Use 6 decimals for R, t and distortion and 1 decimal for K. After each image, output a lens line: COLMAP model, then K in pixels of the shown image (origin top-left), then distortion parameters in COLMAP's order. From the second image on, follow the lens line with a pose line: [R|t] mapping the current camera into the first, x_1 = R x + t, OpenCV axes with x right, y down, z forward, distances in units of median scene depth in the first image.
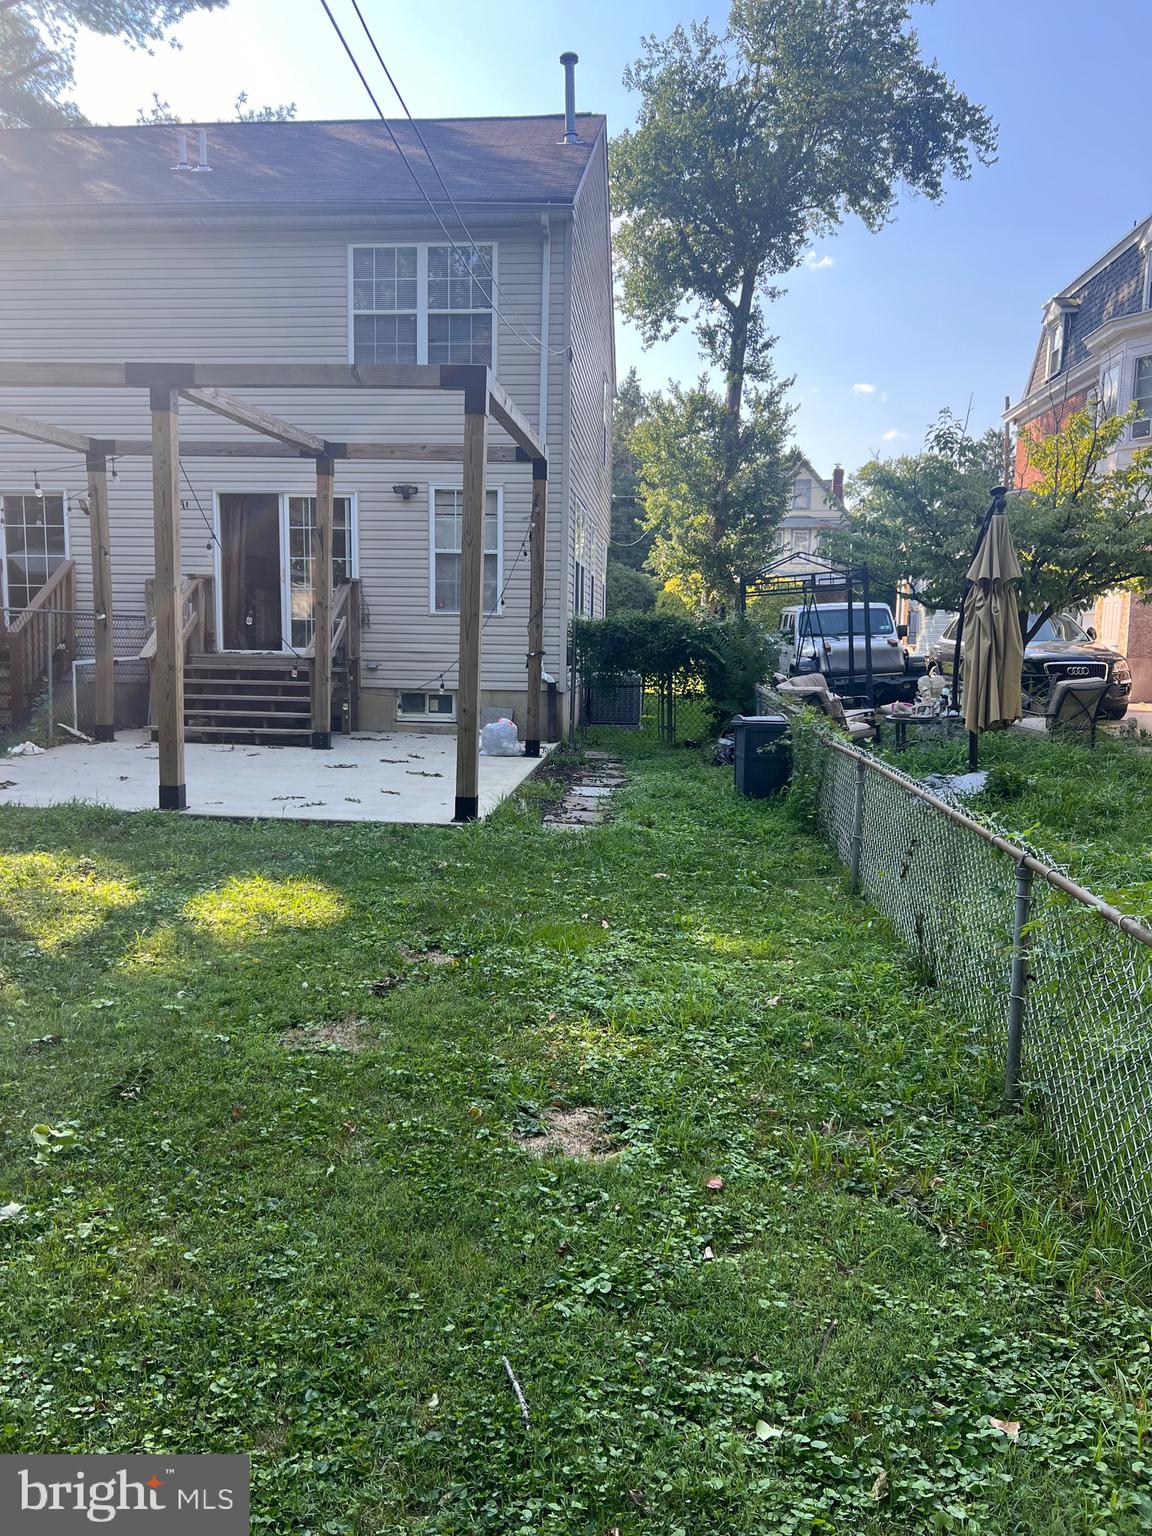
lens RADIAL K [[1188.0, 0, 567.1], [0, 1188.0, 763.4], [0, 0, 1]] dist [0.067911, -0.068924]
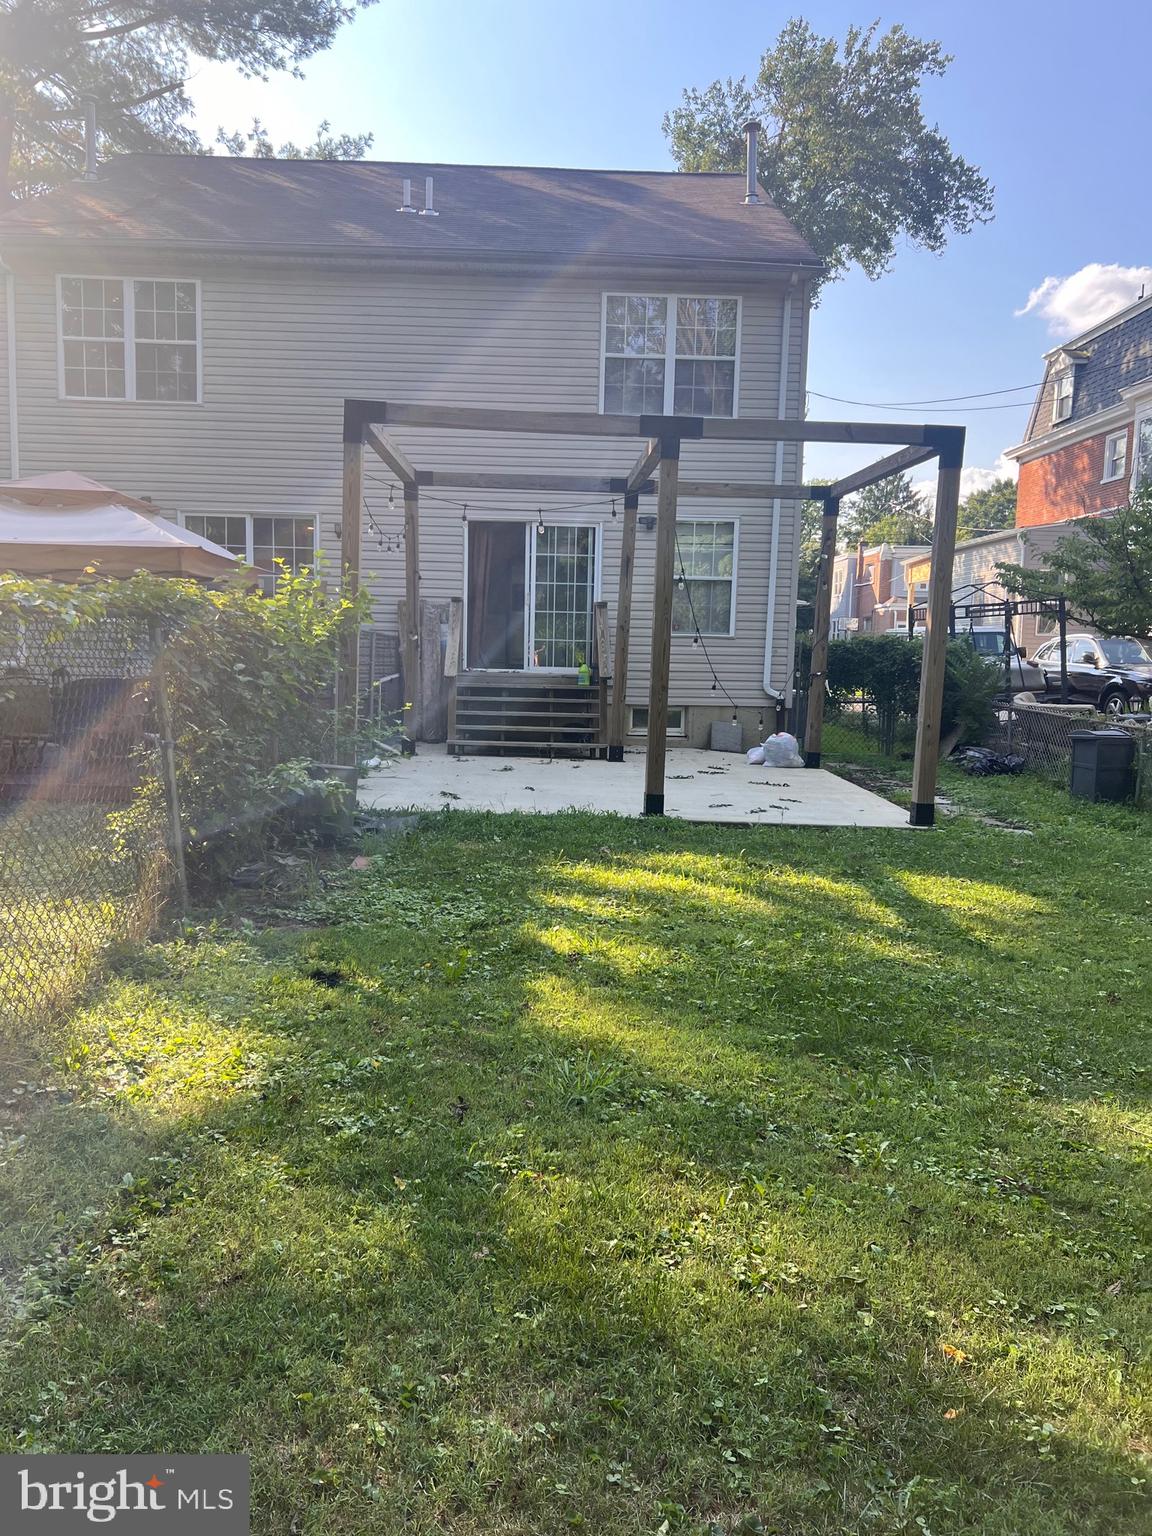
lens RADIAL K [[1182.3, 0, 581.8], [0, 1182.3, 760.7], [0, 0, 1]] dist [0.059534, -0.065125]
pose [[0.992438, -0.004233, 0.122675, -0.204018], [0.005840, 0.999902, -0.012740, 0.000221], [-0.122609, 0.013360, 0.992365, -0.030605]]
